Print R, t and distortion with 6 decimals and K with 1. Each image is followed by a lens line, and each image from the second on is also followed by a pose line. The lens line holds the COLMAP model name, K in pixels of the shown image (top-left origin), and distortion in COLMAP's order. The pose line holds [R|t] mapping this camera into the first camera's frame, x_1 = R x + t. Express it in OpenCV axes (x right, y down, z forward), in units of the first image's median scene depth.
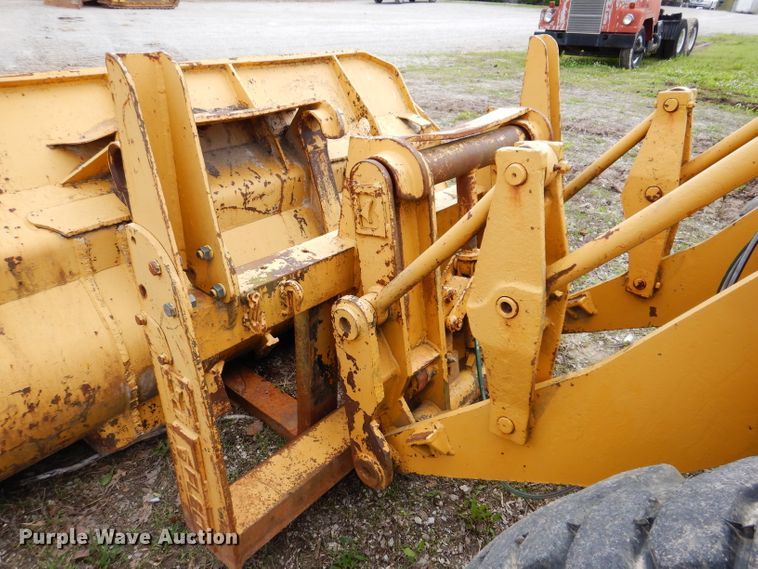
lens RADIAL K [[542.3, 0, 376.5], [0, 542.3, 283.1], [0, 0, 1]] dist [0.017188, -0.012500]
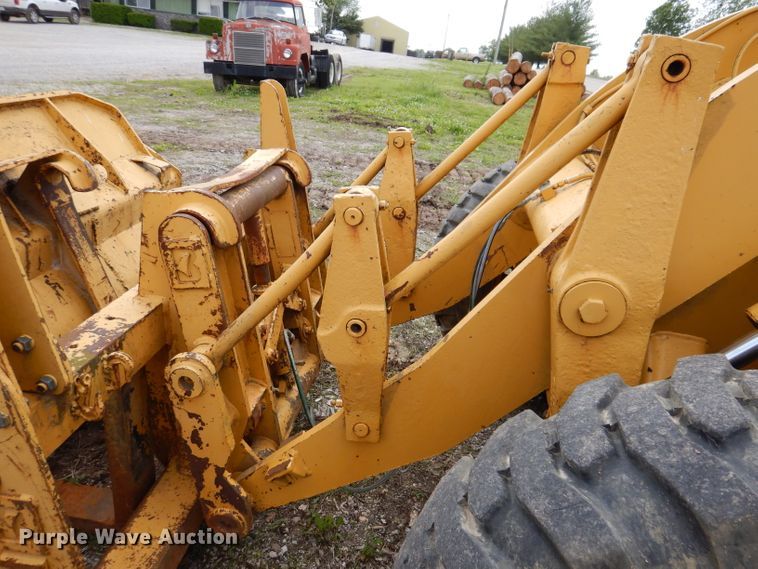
lens RADIAL K [[542.3, 0, 377.9], [0, 542.3, 282.9], [0, 0, 1]] dist [0.017188, -0.012500]
pose [[0.844814, -0.178660, 0.504352, -0.188454], [0.199902, 0.979740, 0.012213, -0.035569], [-0.496315, 0.090503, 0.863412, -0.022787]]
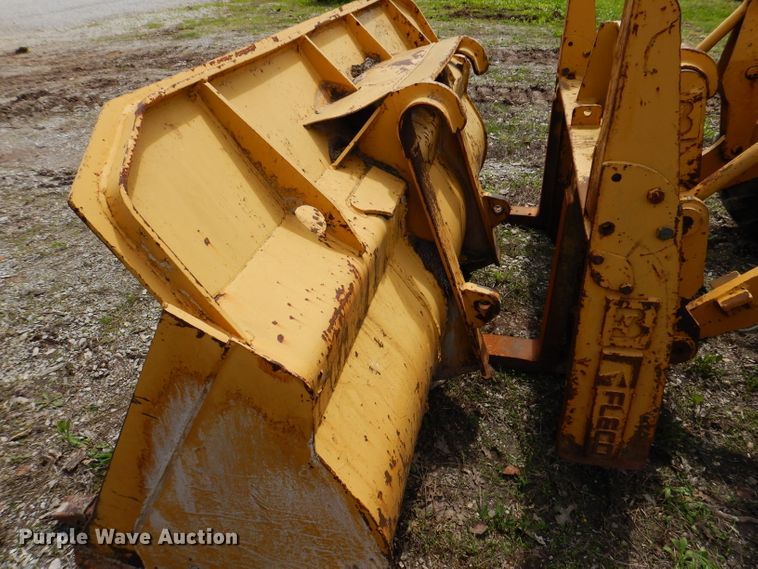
lens RADIAL K [[542.3, 0, 379.4], [0, 542.3, 282.6], [0, 0, 1]] dist [0.017188, -0.012500]
pose [[0.890920, -0.292131, 0.347737, -0.871509], [0.263207, 0.956095, 0.128859, -0.096328], [-0.370113, -0.023276, 0.928695, 0.155648]]
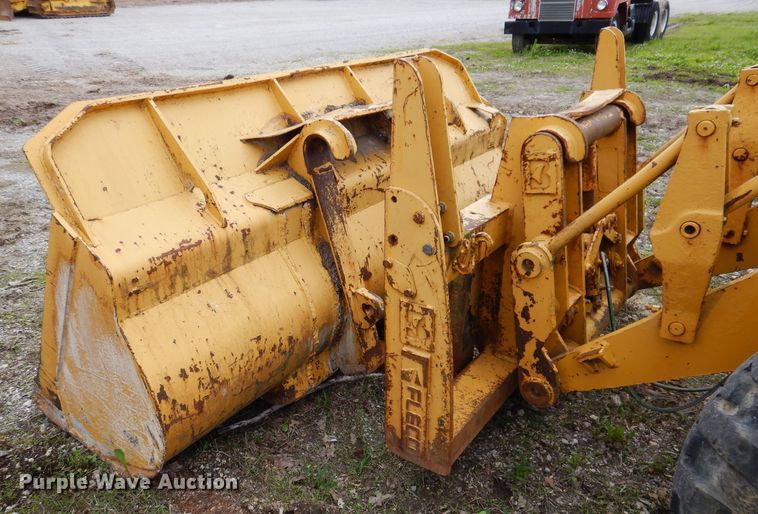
lens RADIAL K [[595.9, 0, 339.9], [0, 595.9, 279.9], [0, 0, 1]] dist [0.015241, -0.008271]
pose [[0.998157, -0.056874, 0.021163, -0.433267], [0.057568, 0.997769, -0.033795, 0.110014], [-0.019194, 0.034951, 0.999205, -0.300940]]
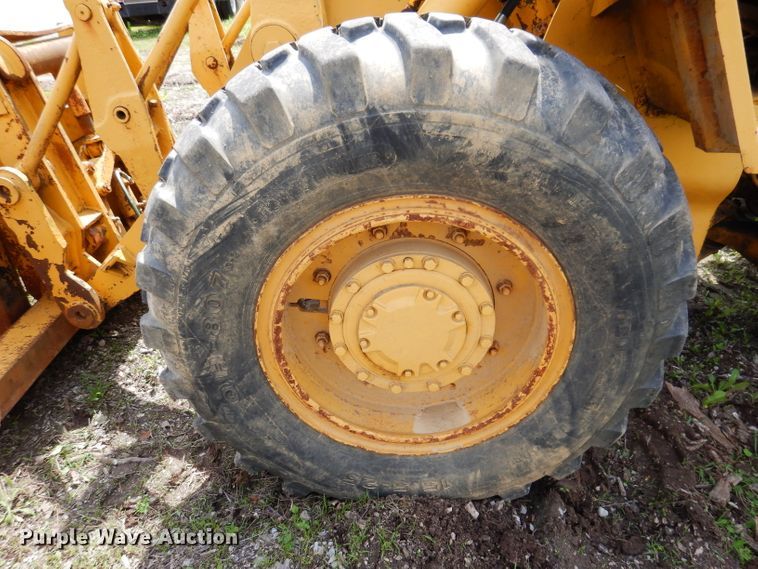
lens RADIAL K [[542.3, 0, 373.1], [0, 542.3, 281.5], [0, 0, 1]] dist [0.017188, -0.012500]
pose [[0.767080, -0.380602, 0.516460, -0.107625], [0.365763, 0.920816, 0.135334, 0.327925], [-0.527073, 0.085090, 0.845550, -0.356558]]
